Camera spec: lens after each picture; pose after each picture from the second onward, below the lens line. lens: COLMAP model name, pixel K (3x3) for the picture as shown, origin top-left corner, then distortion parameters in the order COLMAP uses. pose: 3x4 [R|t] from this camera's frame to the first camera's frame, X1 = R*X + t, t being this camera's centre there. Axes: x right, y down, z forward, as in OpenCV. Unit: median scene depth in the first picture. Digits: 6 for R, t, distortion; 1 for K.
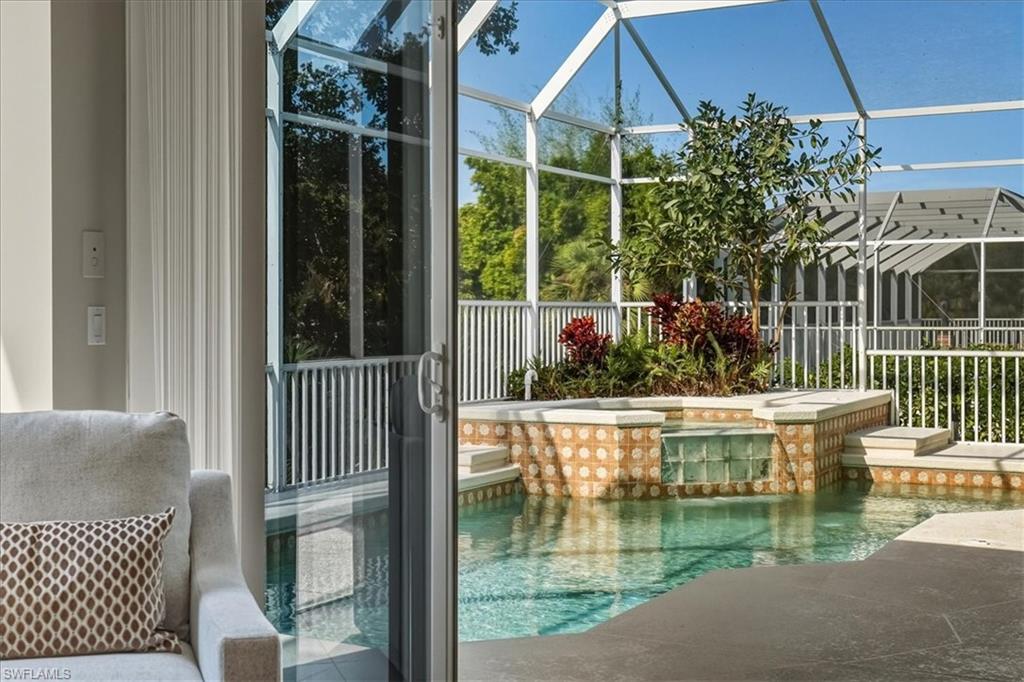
lens RADIAL K [[1448.0, 0, 512.8], [0, 1448.0, 314.4], [0, 0, 1]] dist [-0.004638, 0.047926]
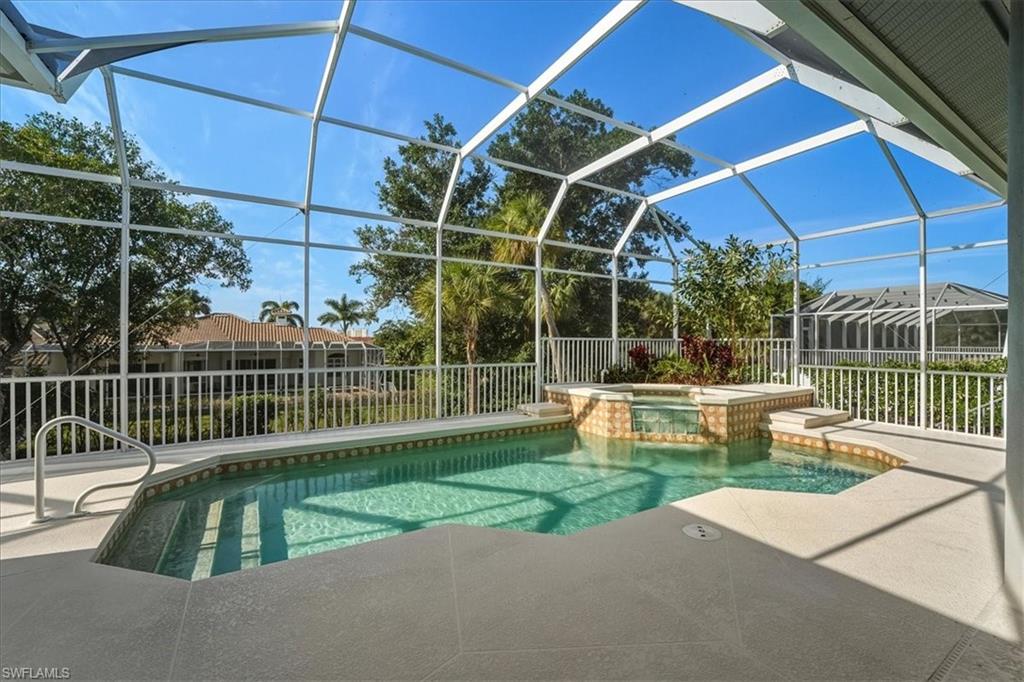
lens RADIAL K [[422.6, 0, 508.5], [0, 422.6, 337.4], [0, 0, 1]] dist [-0.022387, 0.000064]
pose [[0.850649, -0.001032, -0.525732, 0.223499], [-0.004630, 0.999945, -0.009455, -0.003442], [0.525713, 0.010477, 0.850597, 0.368259]]
